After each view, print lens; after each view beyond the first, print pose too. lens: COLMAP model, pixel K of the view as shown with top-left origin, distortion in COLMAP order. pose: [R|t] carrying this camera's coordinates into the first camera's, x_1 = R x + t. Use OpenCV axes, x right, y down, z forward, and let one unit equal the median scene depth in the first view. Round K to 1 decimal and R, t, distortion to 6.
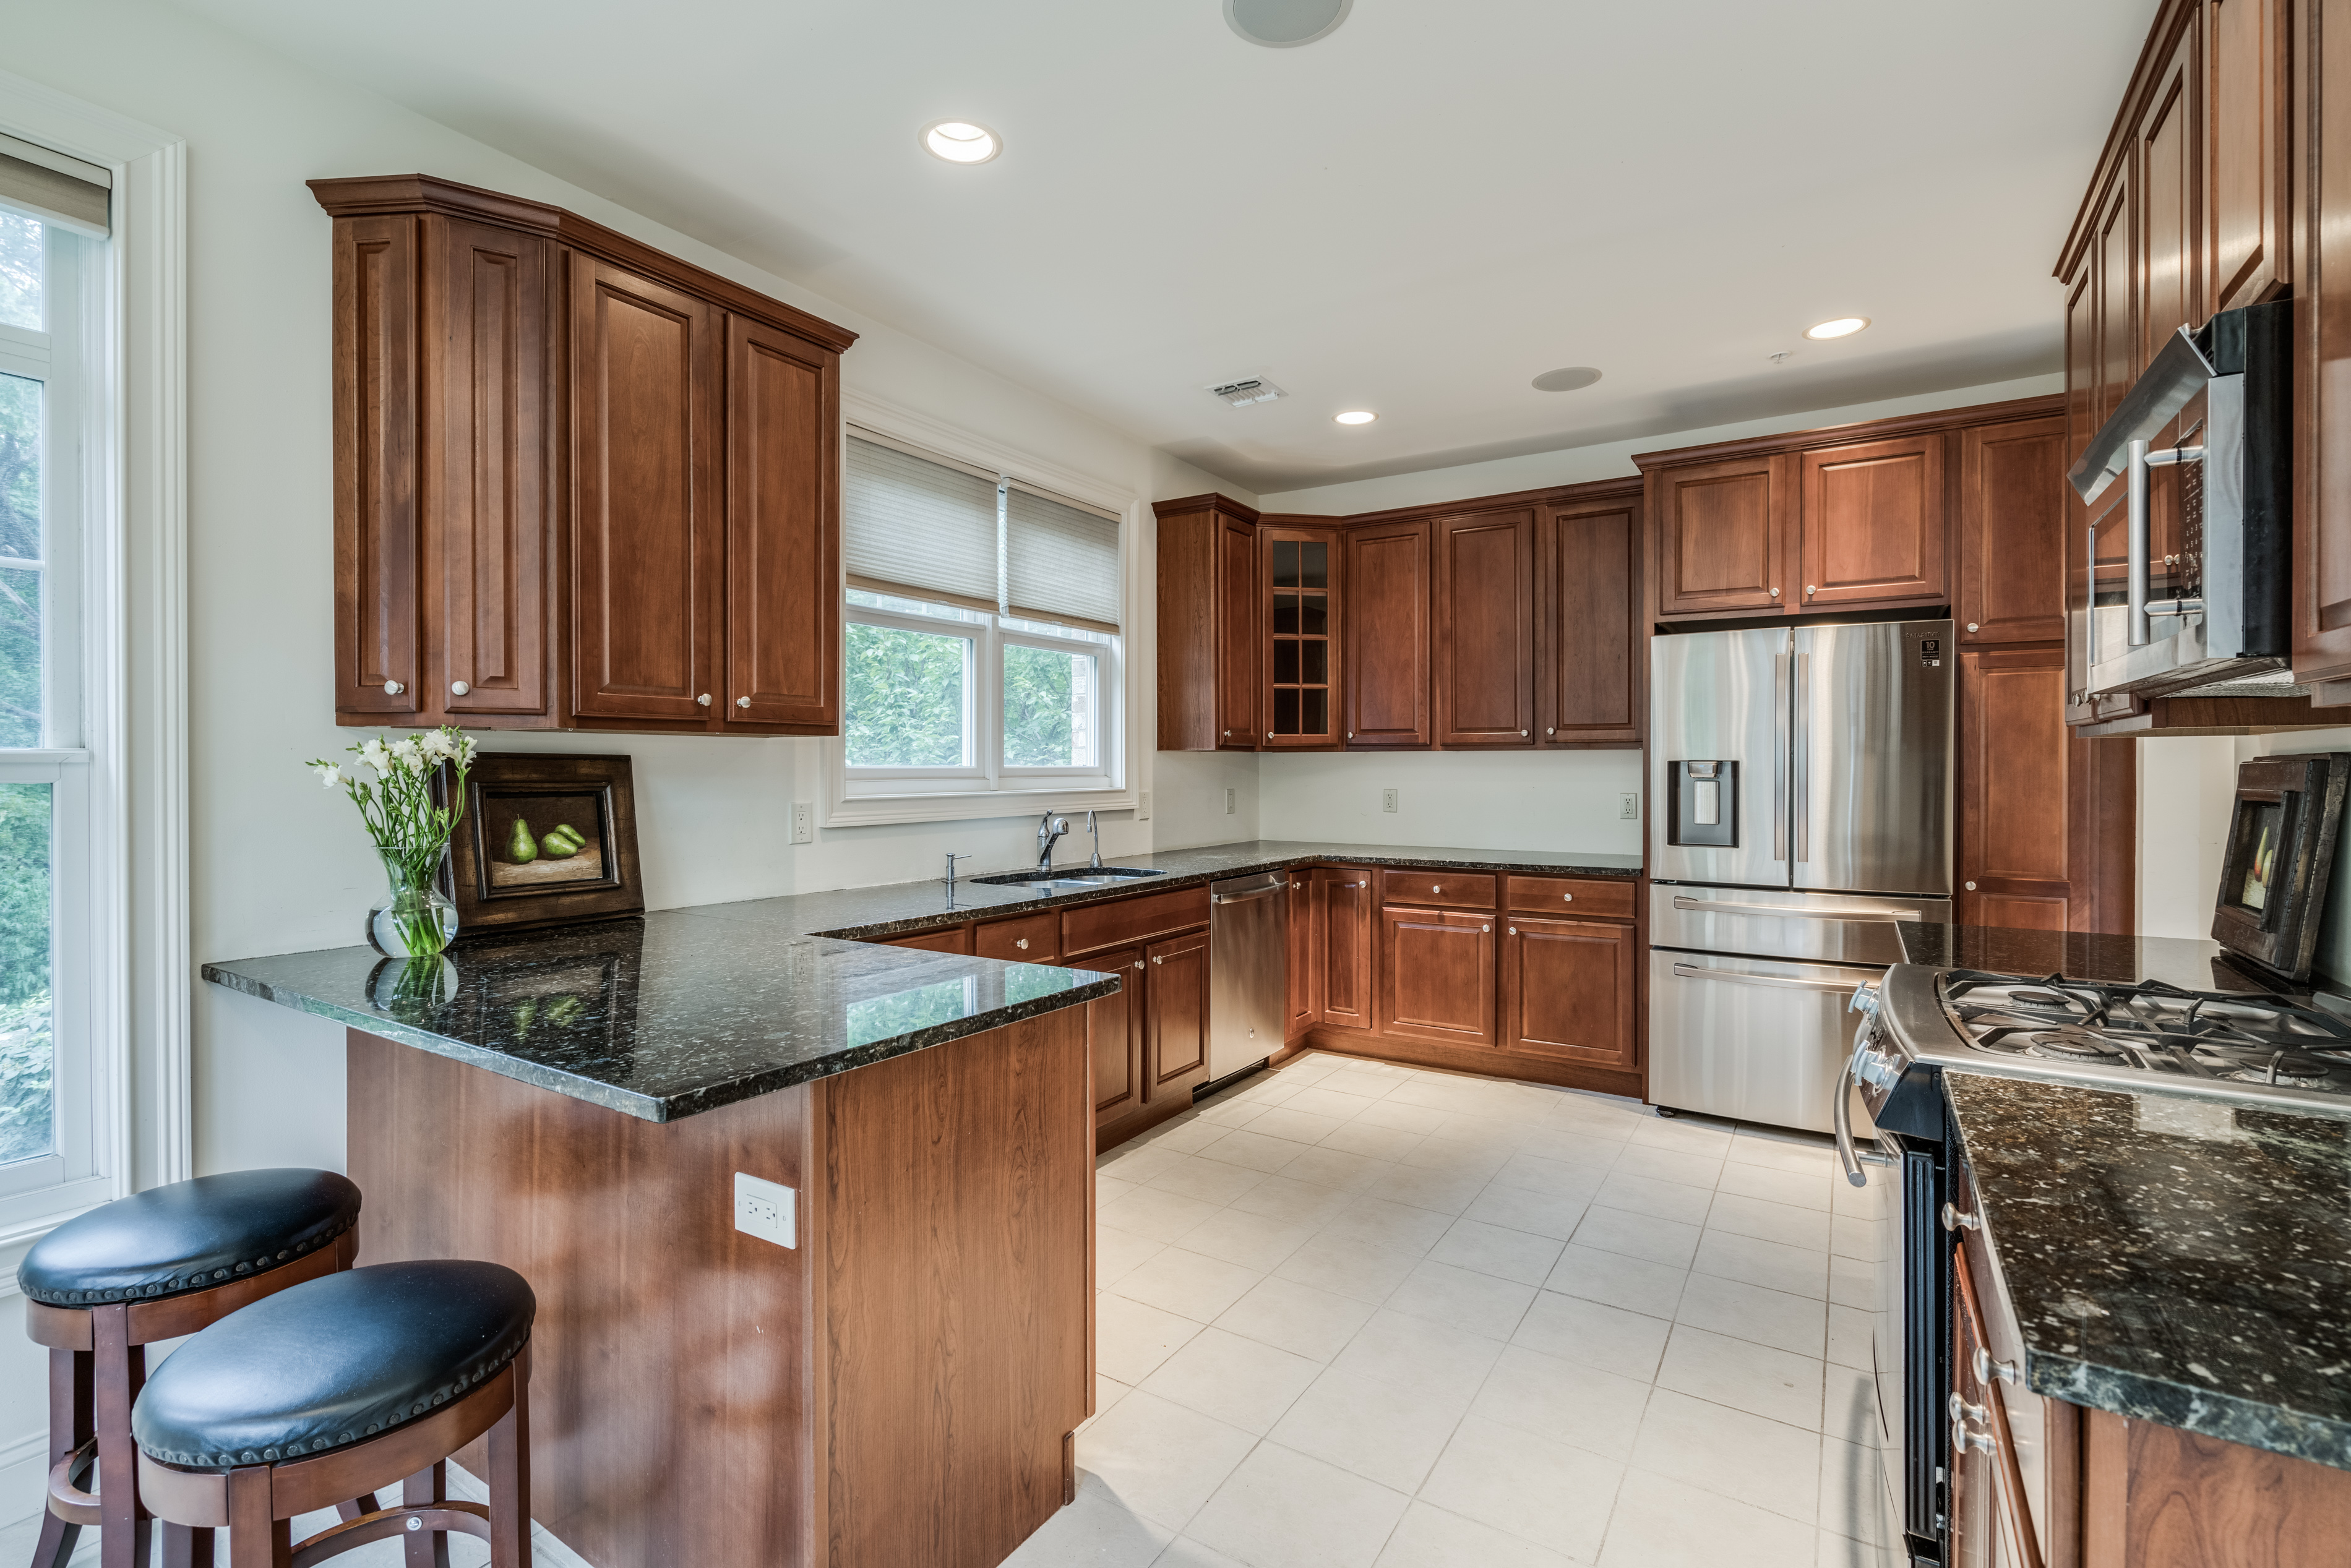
lens RADIAL K [[1068.2, 0, 1169.7], [0, 1068.2, 770.3], [0, 0, 1]] dist [0.003320, 0.003635]
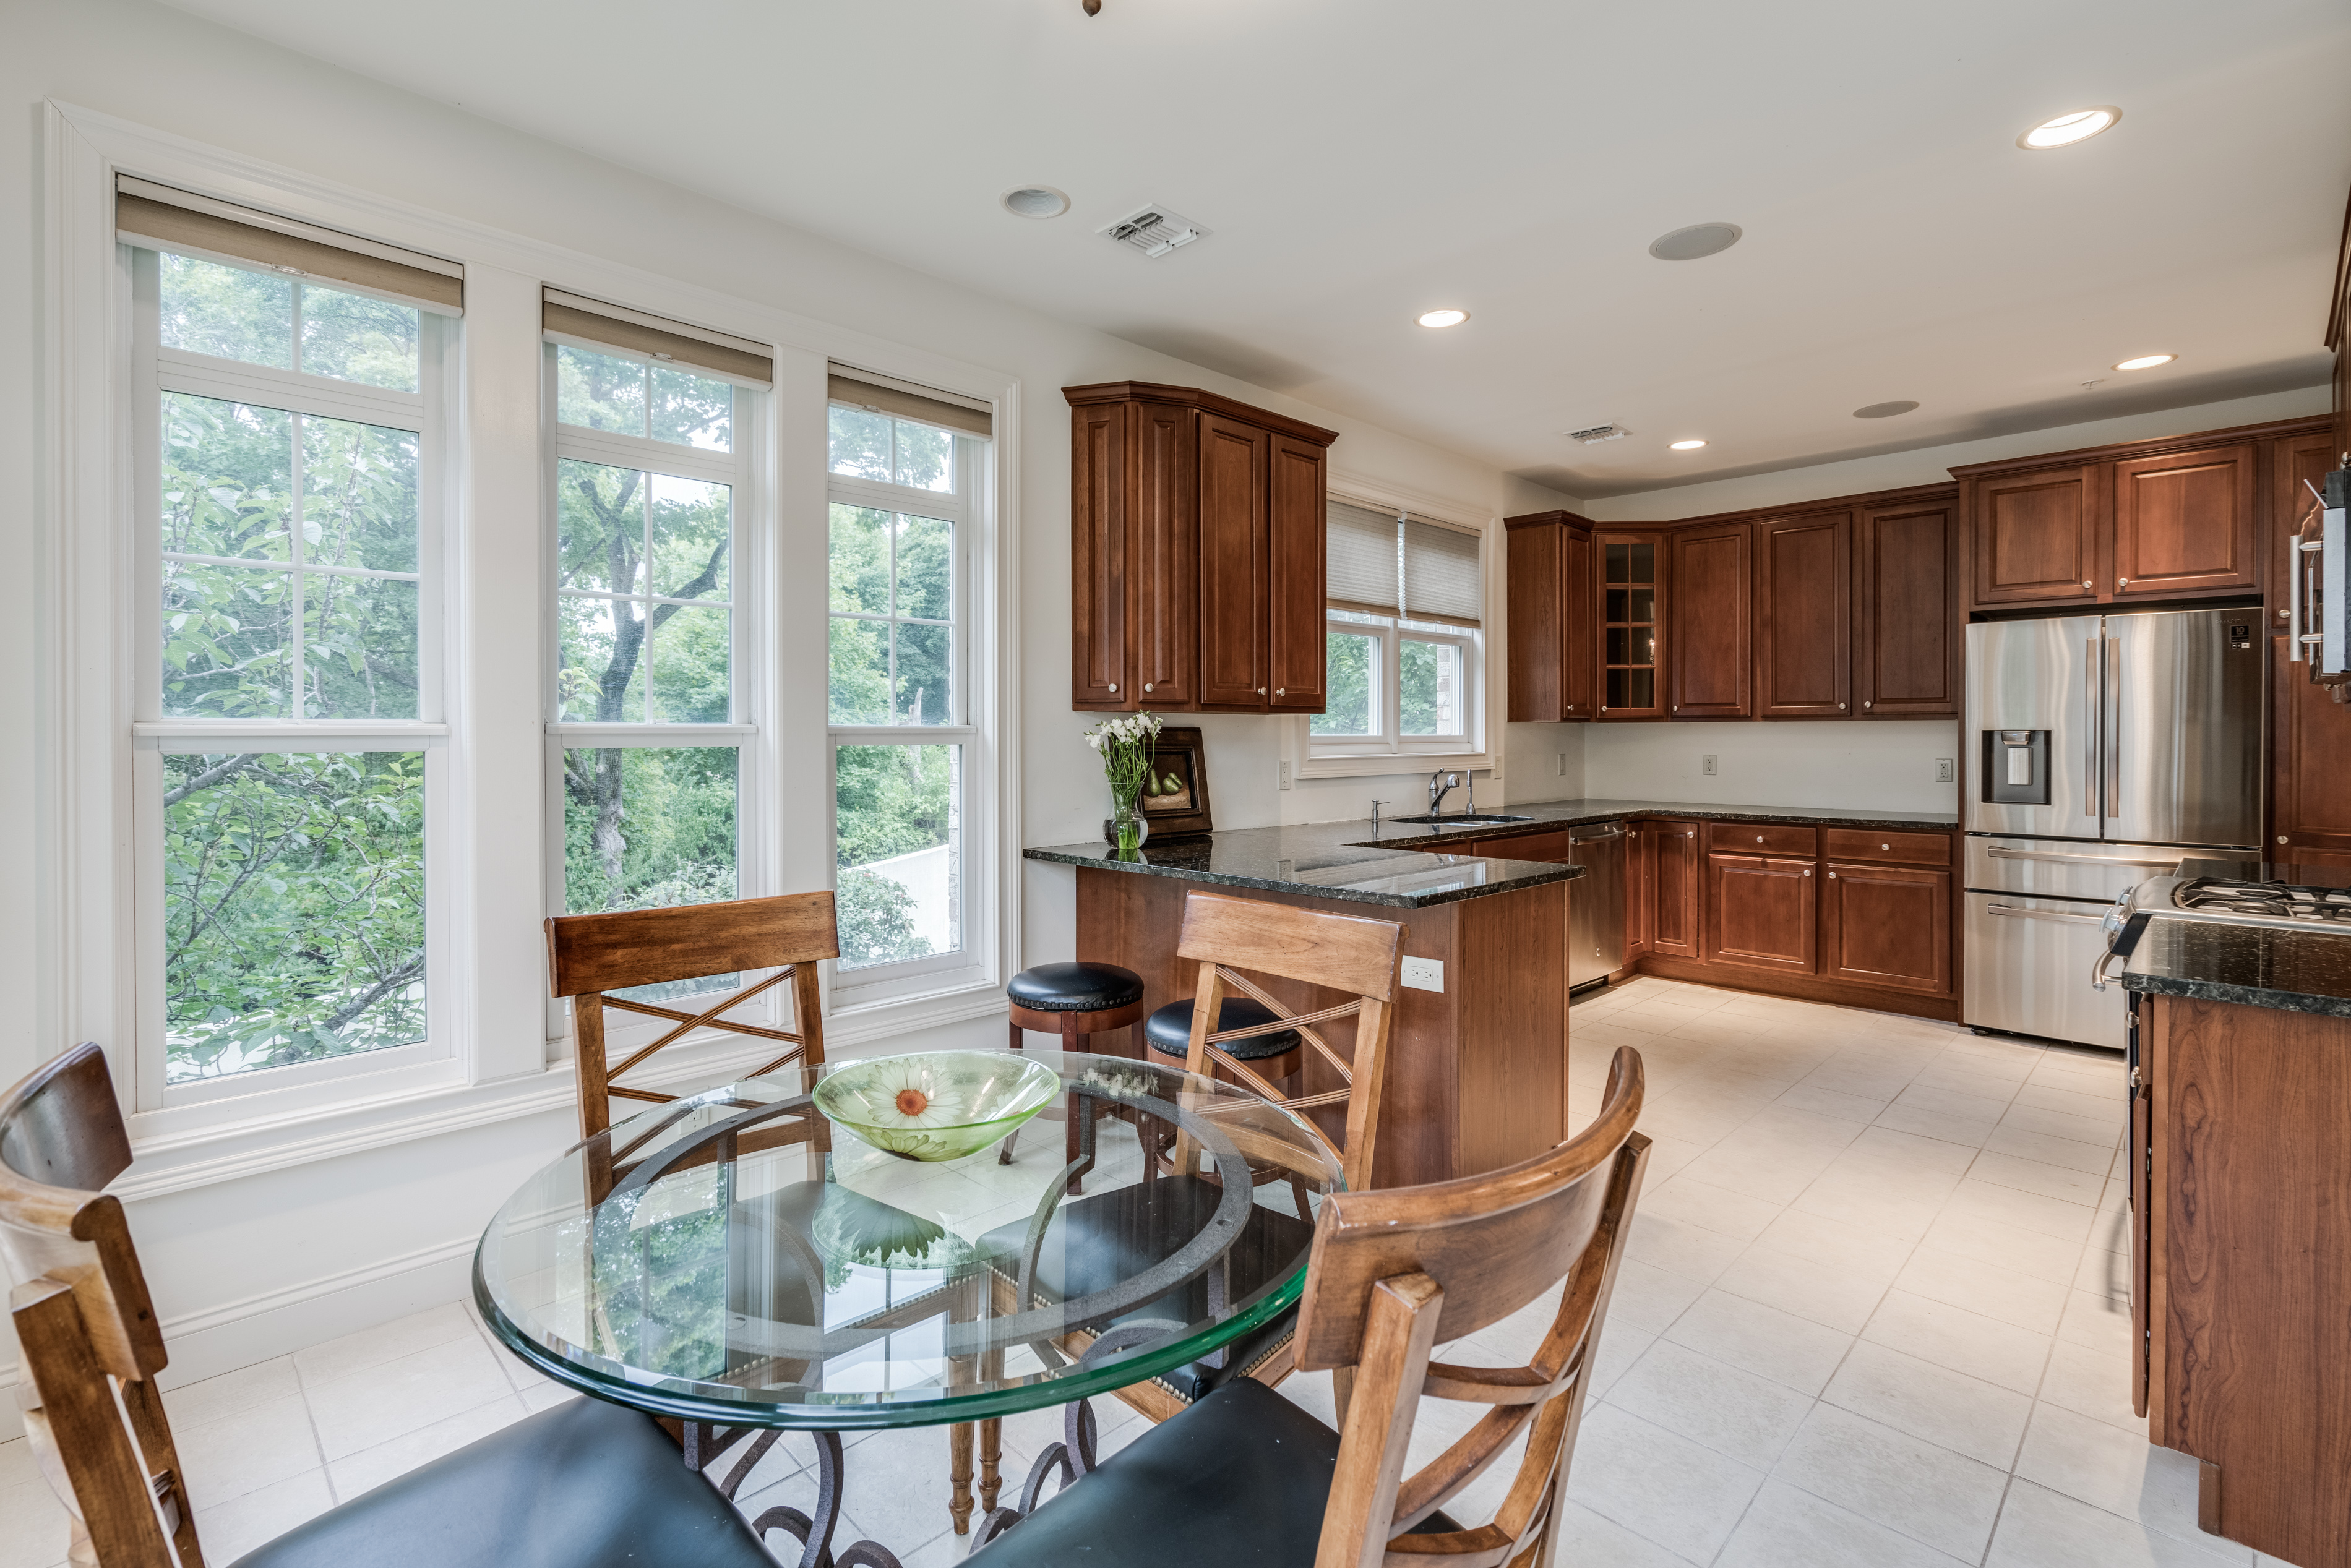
lens RADIAL K [[1068.2, 0, 1194.7], [0, 1068.2, 738.0], [0, 0, 1]] dist [0.003320, 0.003635]
pose [[0.978902, 0.001002, -0.204328, -0.138826], [-0.001034, 0.999999, -0.000045, 0.000303], [0.204328, 0.000256, 0.978903, -0.325756]]
